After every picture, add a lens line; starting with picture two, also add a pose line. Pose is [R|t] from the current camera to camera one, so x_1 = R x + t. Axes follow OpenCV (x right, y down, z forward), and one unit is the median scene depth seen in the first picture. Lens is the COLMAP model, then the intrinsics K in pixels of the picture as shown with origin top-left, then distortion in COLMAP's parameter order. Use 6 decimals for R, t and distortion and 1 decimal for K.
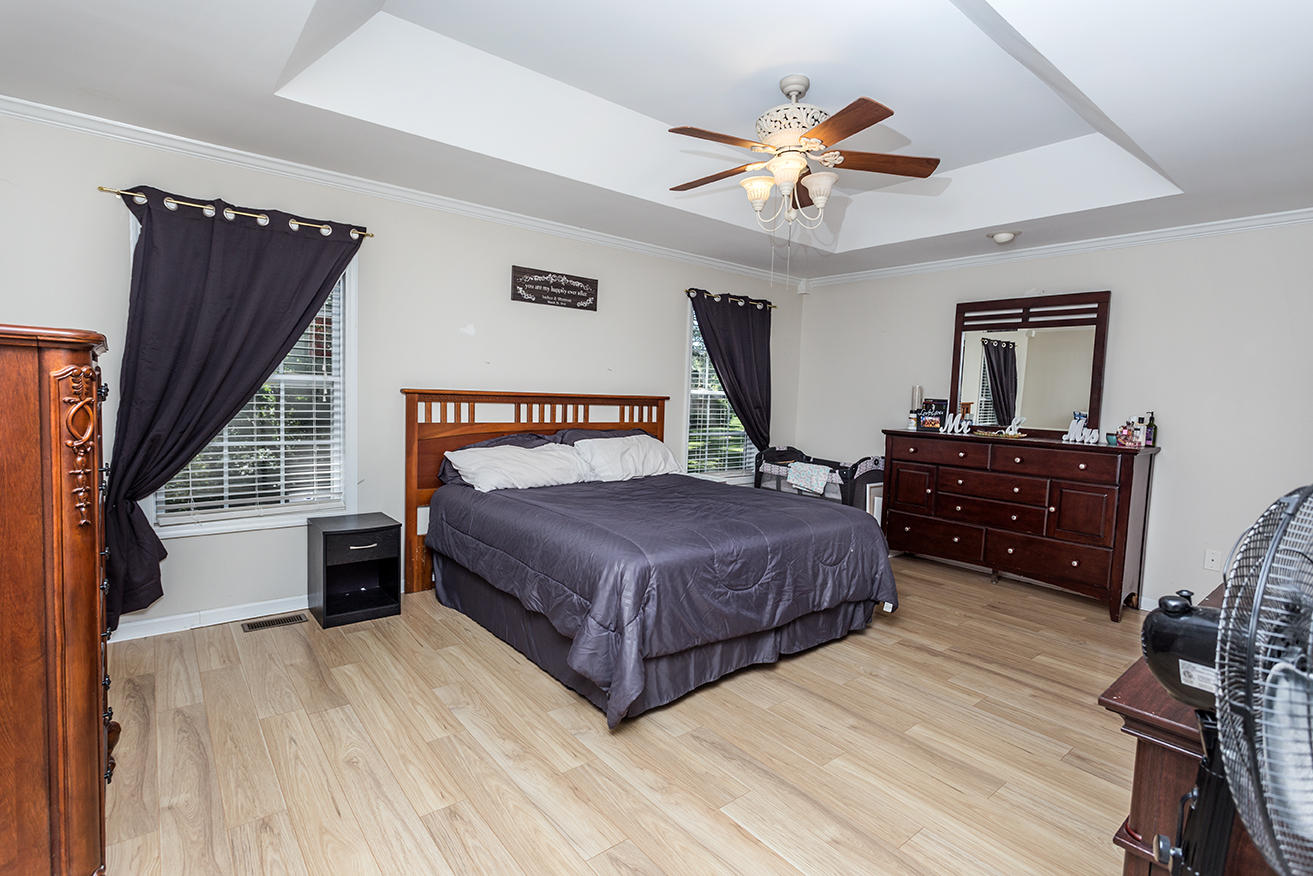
lens RADIAL K [[626.0, 0, 654.6], [0, 626.0, 435.5], [0, 0, 1]] dist [0.003816, -0.000187]
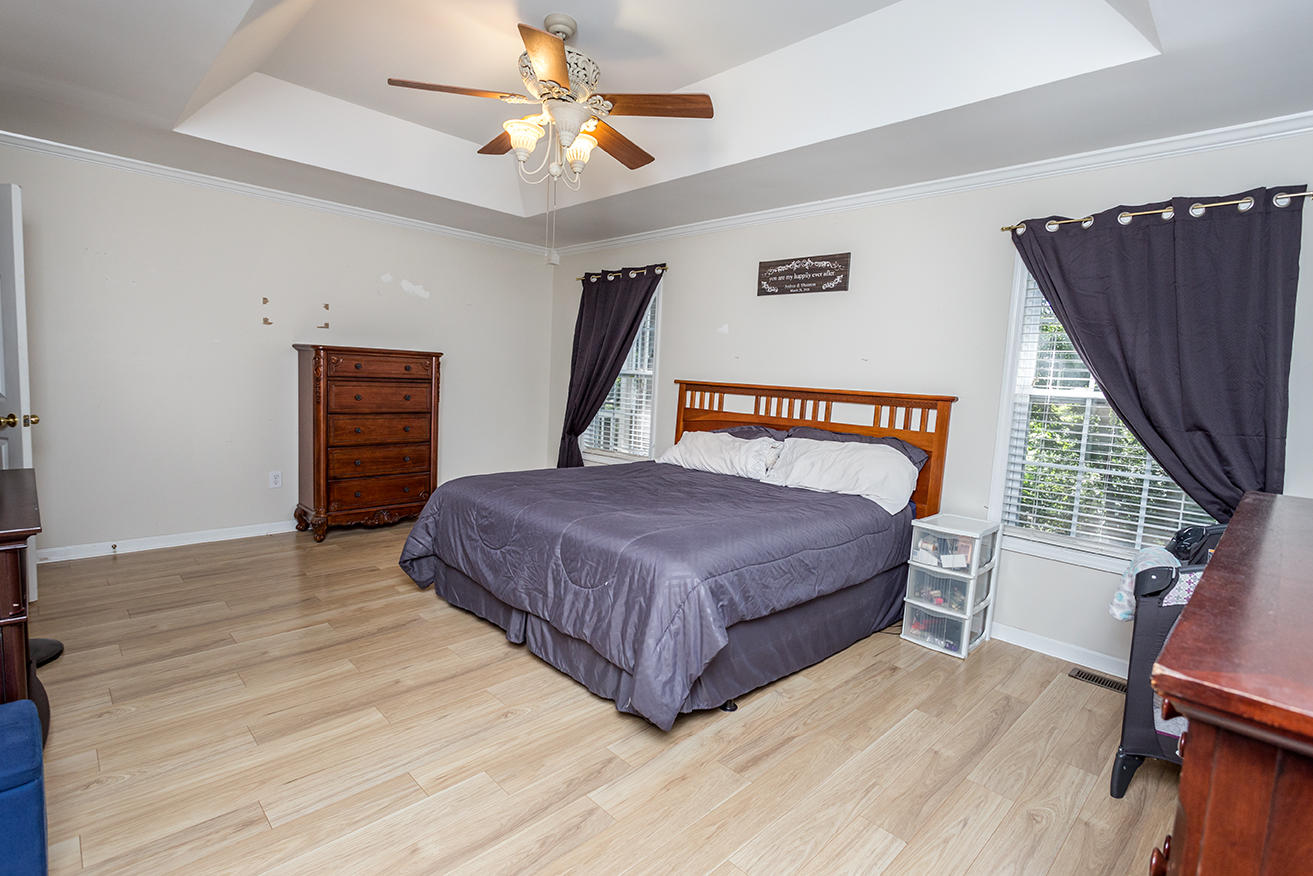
lens RADIAL K [[626.0, 0, 653.2], [0, 626.0, 438.7], [0, 0, 1]] dist [0.003816, -0.000187]
pose [[0.089287, 0.082586, -0.992576, 0.769823], [-0.106134, 0.991671, 0.072963, -0.037219], [0.990335, 0.098831, 0.097309, 0.716471]]
